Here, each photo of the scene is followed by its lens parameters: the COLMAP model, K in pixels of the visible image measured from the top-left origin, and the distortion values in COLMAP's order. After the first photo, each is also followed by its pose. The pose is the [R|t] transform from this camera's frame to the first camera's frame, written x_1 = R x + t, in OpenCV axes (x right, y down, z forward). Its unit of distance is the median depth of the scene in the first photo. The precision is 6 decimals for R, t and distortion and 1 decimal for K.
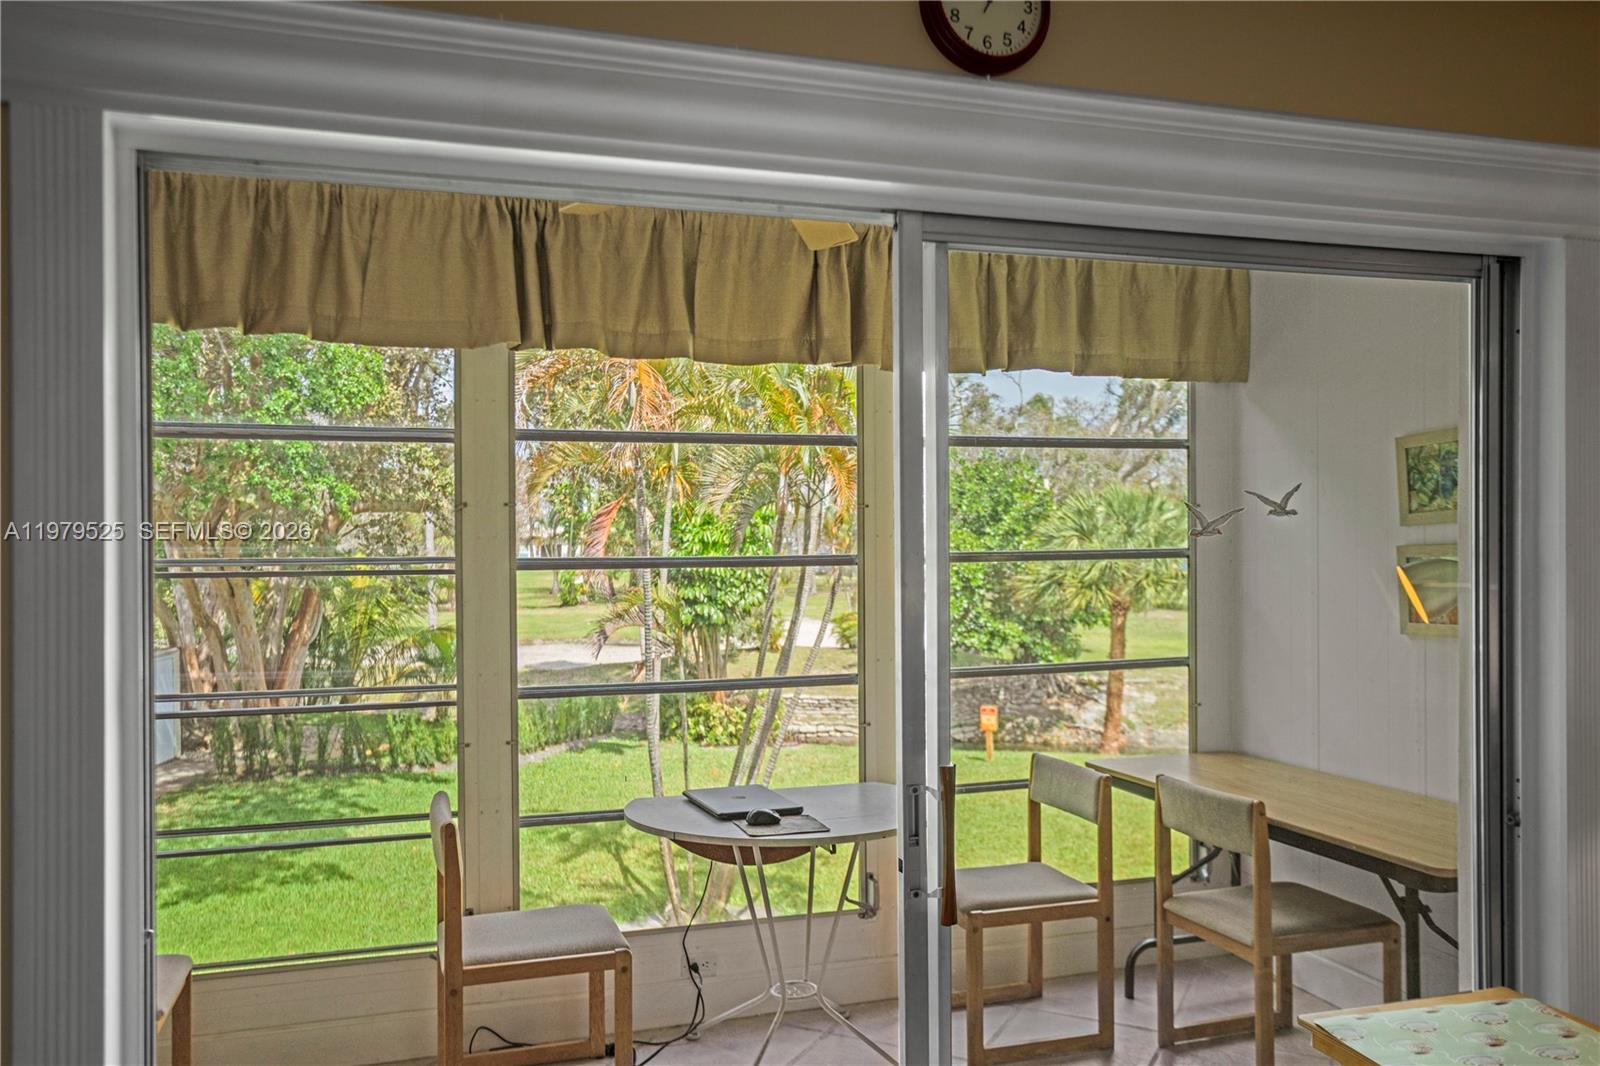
lens RADIAL K [[1240.3, 0, 795.1], [0, 1240.3, 509.5], [0, 0, 1]] dist [-0.014053, 0.002369]
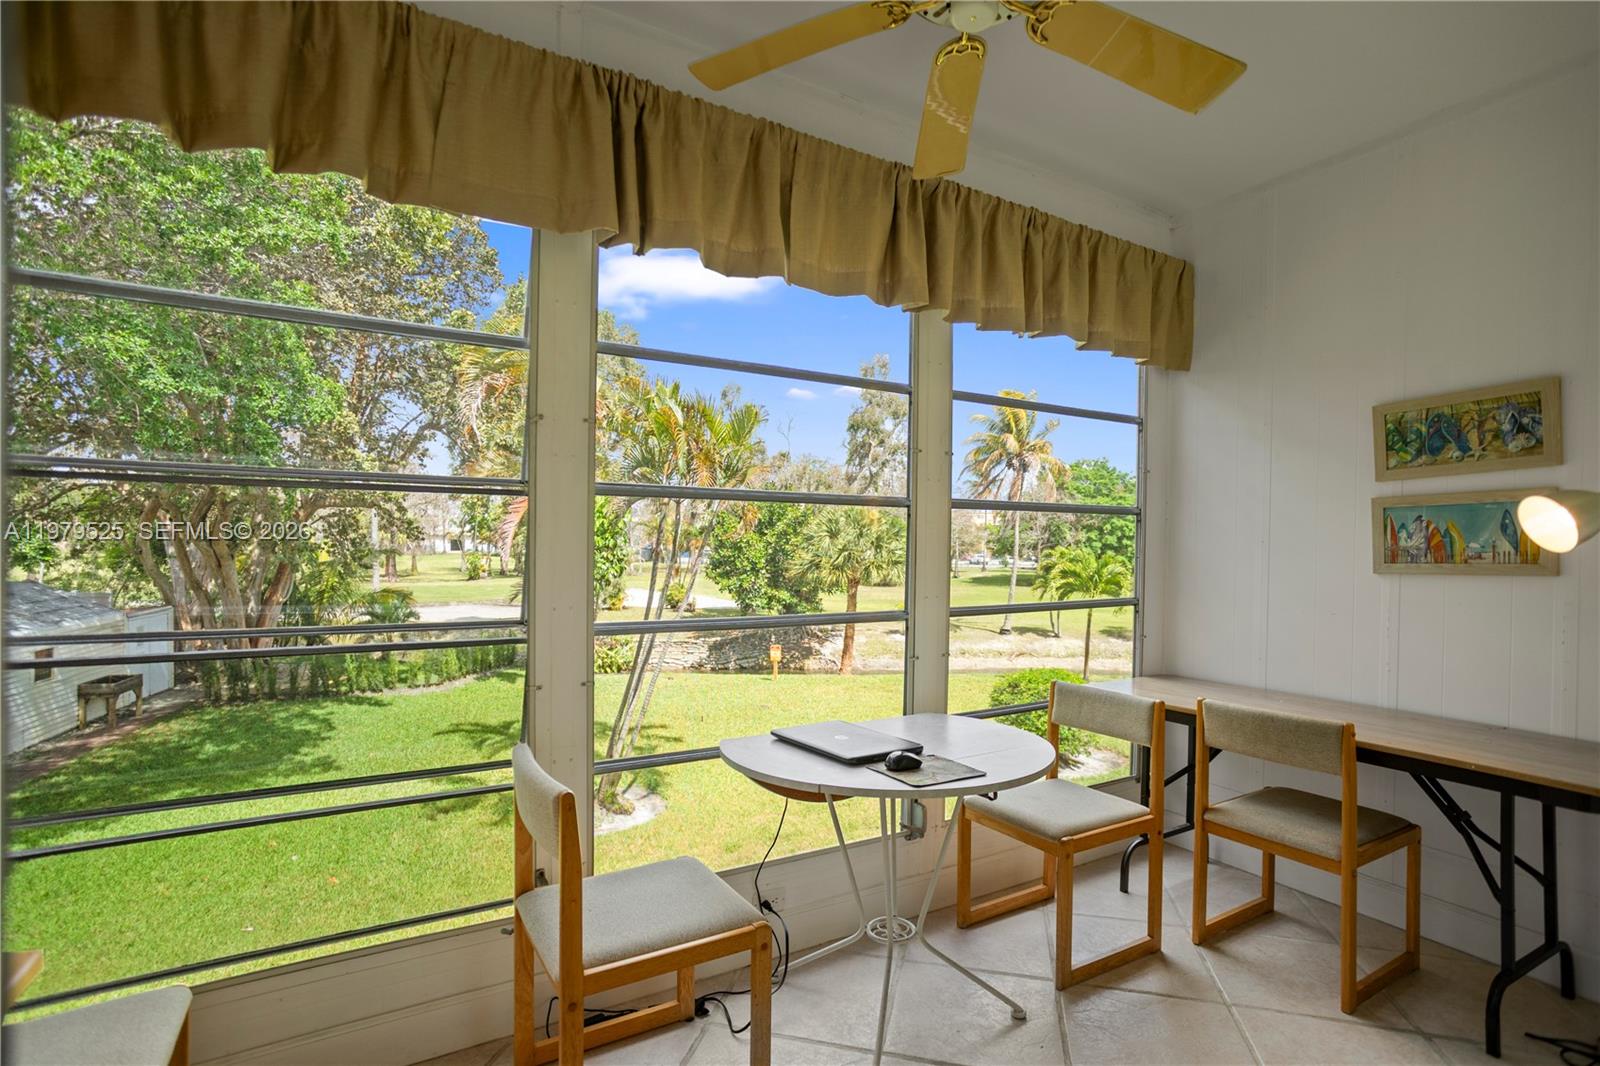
lens RADIAL K [[774.8, 0, 792.4], [0, 774.8, 539.0], [0, 0, 1]] dist [-0.051726, 0.029508]
pose [[0.975399, 0.019380, 0.219591, -0.177656], [-0.023732, 0.999570, 0.017201, 0.058607], [-0.219163, -0.021989, 0.975440, 0.356475]]
